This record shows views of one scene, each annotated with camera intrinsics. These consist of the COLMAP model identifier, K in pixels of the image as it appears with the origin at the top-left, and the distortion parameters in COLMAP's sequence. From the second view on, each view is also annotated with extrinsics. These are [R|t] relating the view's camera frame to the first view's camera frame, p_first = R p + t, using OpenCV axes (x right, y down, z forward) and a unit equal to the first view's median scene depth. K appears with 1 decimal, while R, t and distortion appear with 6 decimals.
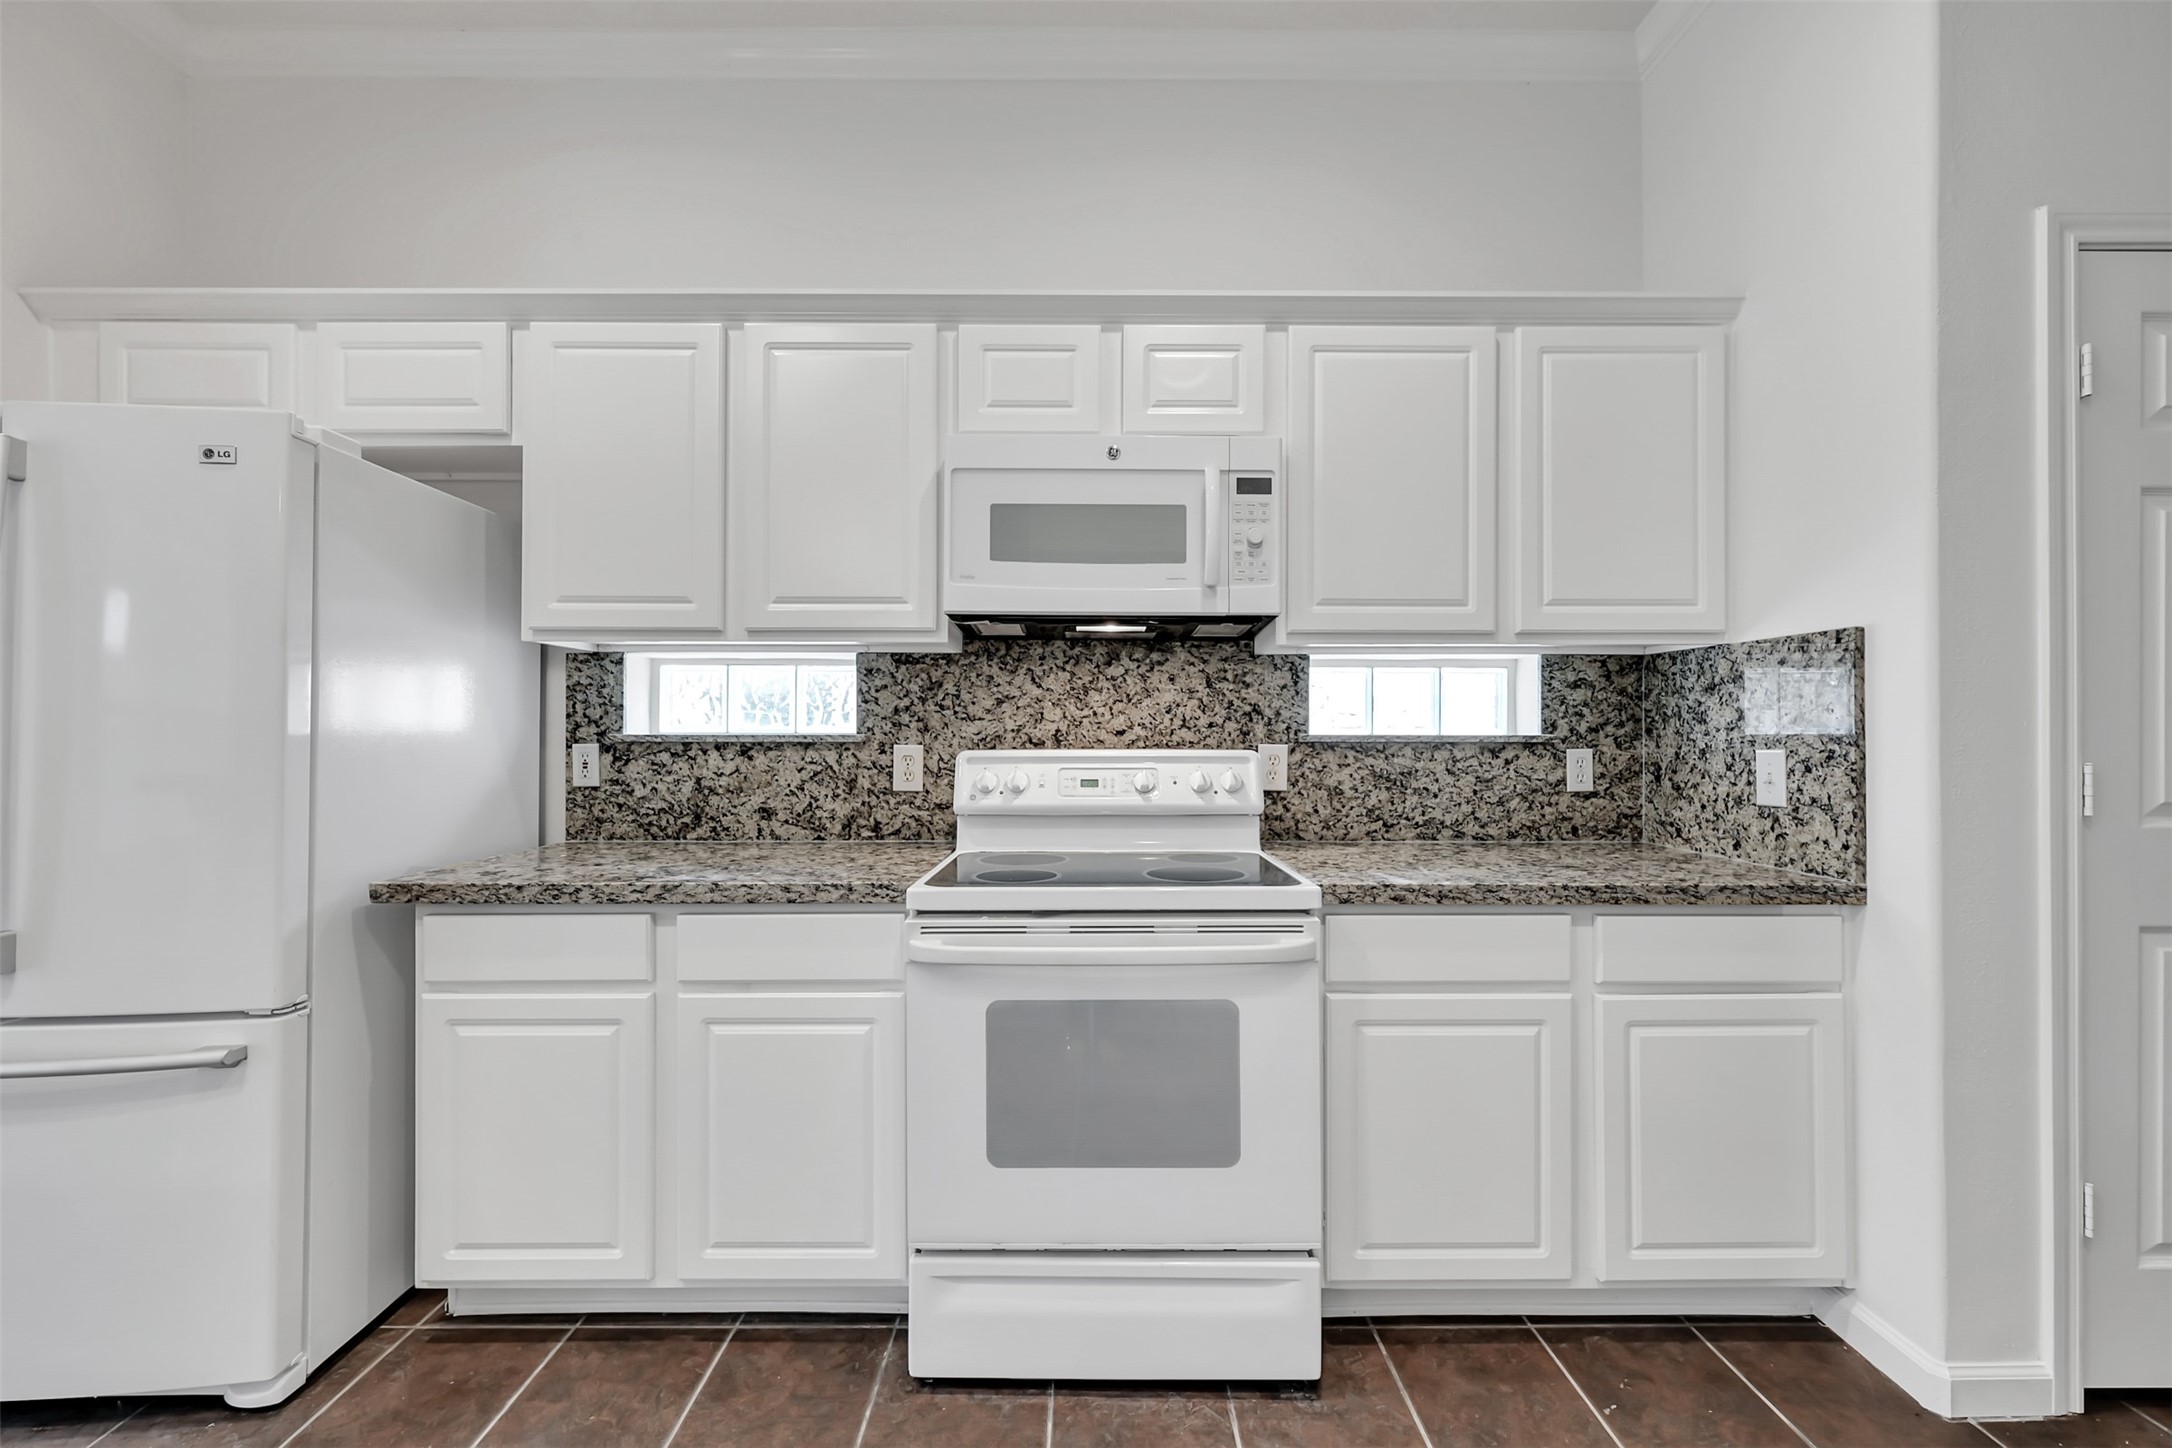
lens RADIAL K [[853.2, 0, 1083.1], [0, 853.2, 723.0], [0, 0, 1]] dist [-0.001074, 0.000141]
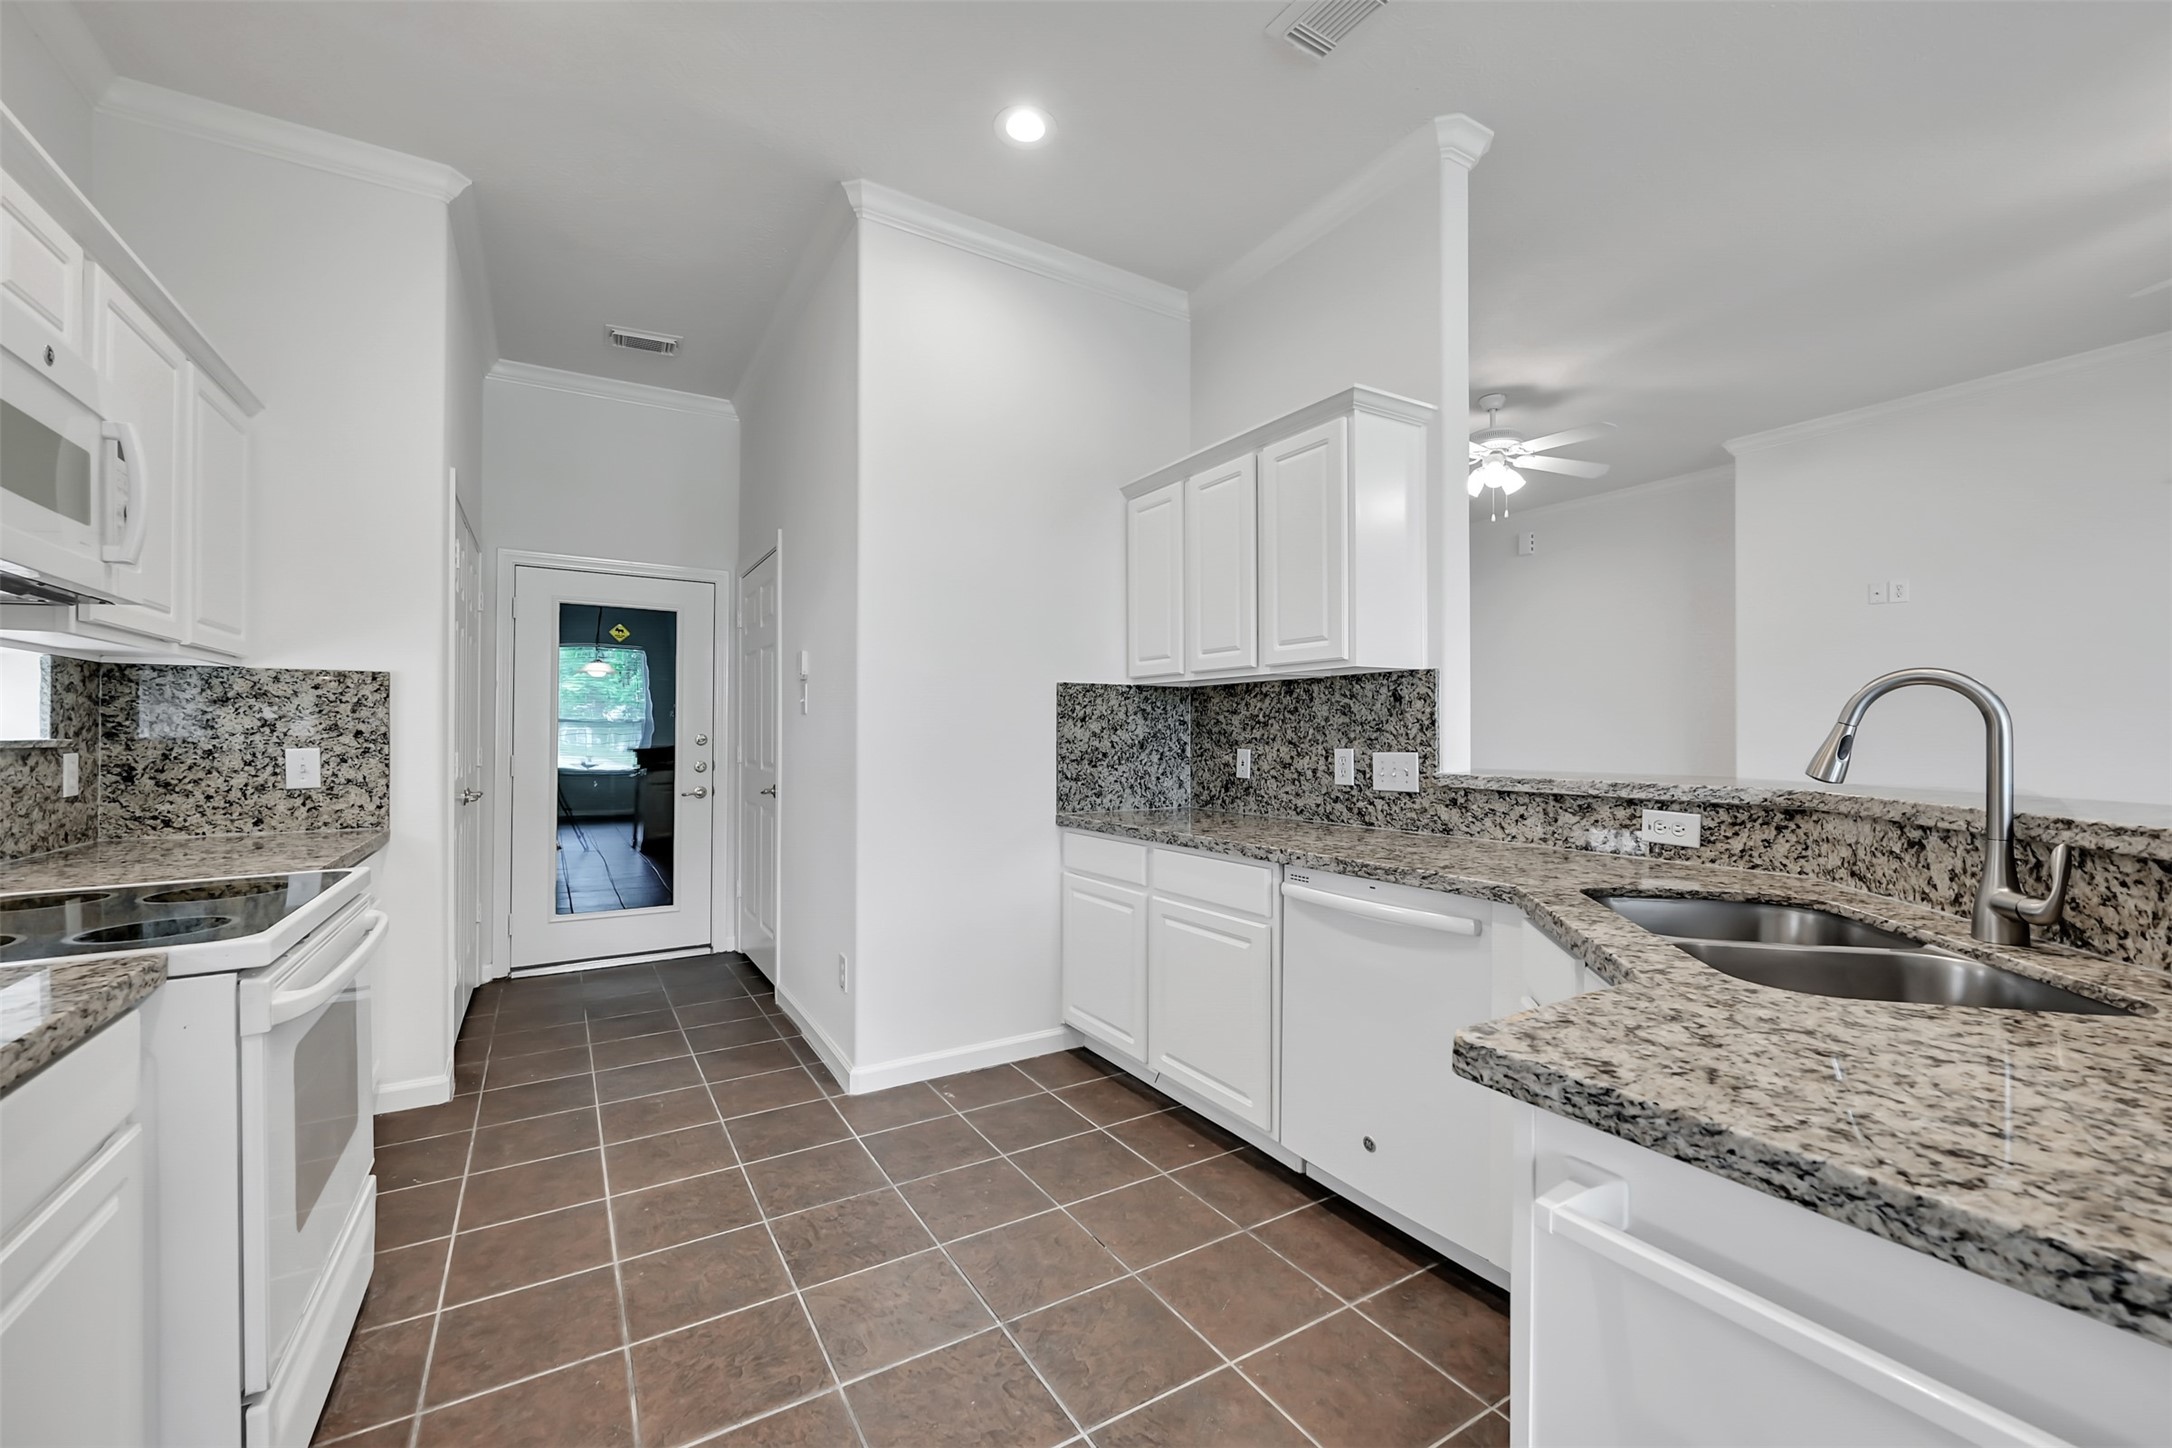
lens RADIAL K [[853.2, 0, 1083.1], [0, 853.2, 723.0], [0, 0, 1]] dist [-0.001074, 0.000141]
pose [[-0.519161, 0.010812, 0.854608, -0.965758], [-0.010394, 0.999766, -0.018963, 0.002204], [-0.854613, -0.018728, -0.518927, 0.570185]]
